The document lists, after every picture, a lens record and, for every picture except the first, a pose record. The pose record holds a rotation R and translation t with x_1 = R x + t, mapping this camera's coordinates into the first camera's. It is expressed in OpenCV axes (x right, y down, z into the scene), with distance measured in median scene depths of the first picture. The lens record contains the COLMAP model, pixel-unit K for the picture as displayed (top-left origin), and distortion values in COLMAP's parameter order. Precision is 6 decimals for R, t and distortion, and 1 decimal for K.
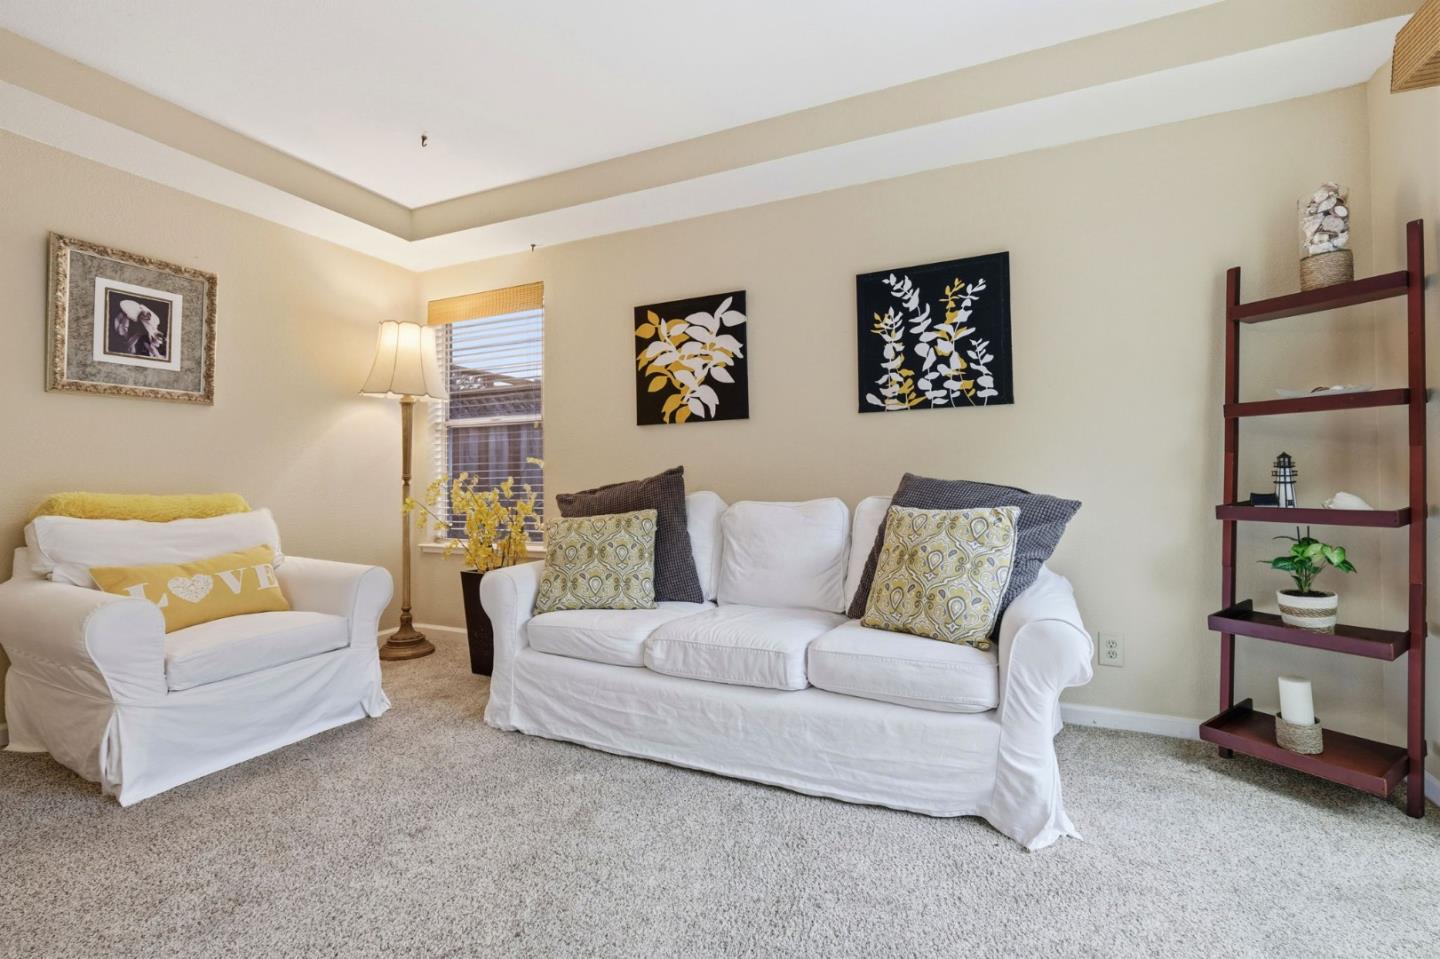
lens RADIAL K [[623.4, 0, 725.5], [0, 623.4, 480.0], [0, 0, 1]] dist [-0.004564, 0.001570]
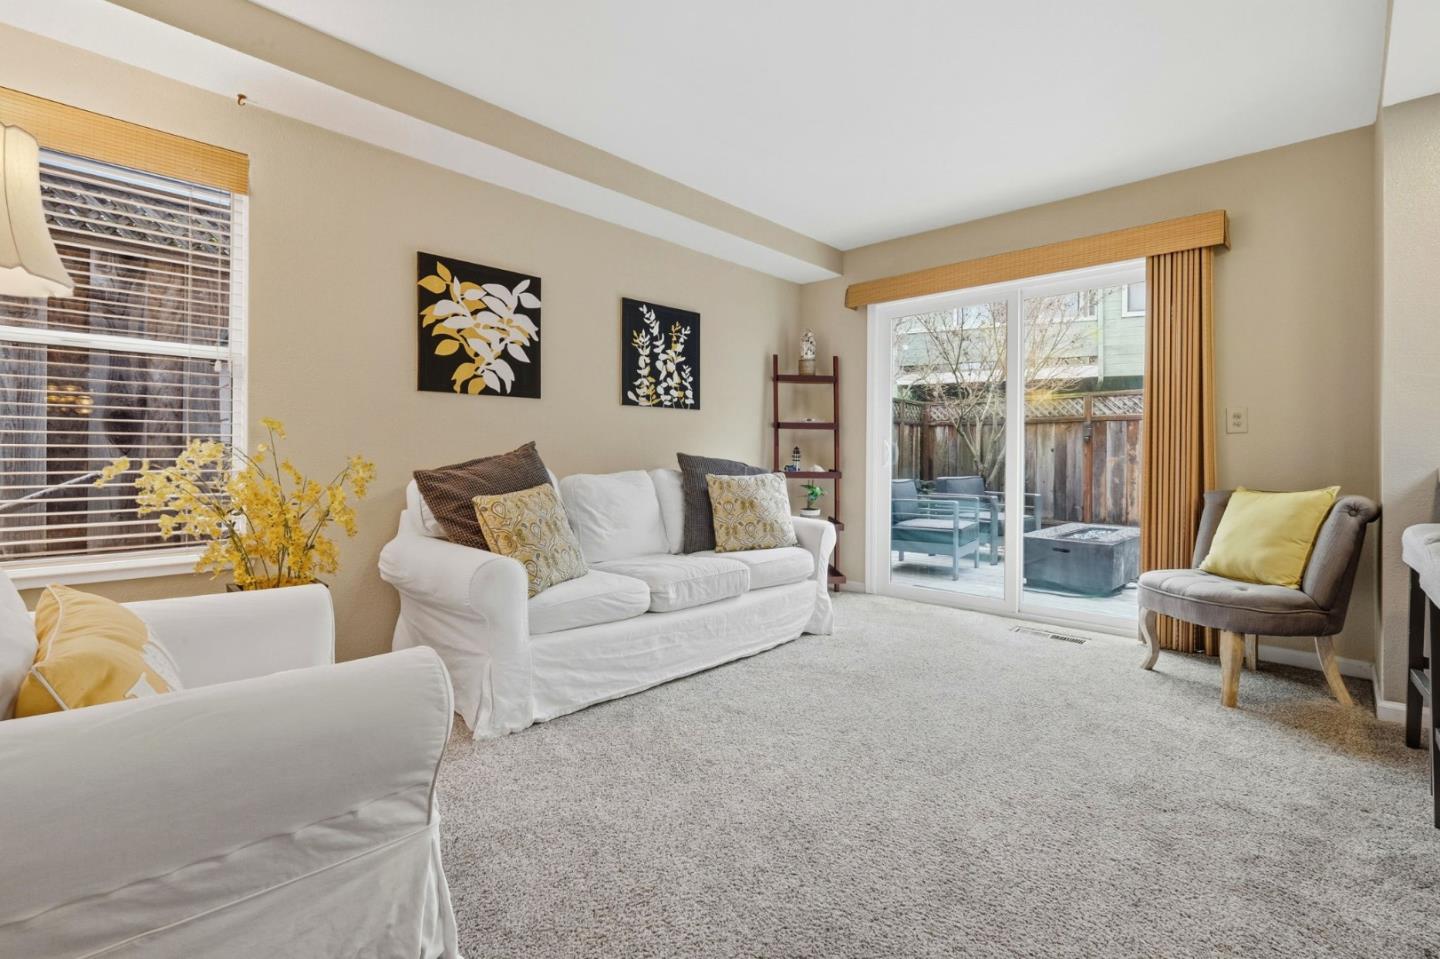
lens RADIAL K [[623.4, 0, 728.4], [0, 623.4, 473.7], [0, 0, 1]] dist [-0.004564, 0.001570]
pose [[0.349081, -0.009441, 0.937045, -0.929683], [0.000705, 0.999952, 0.009812, 0.021799], [-0.937092, -0.002764, 0.349070, 0.352177]]
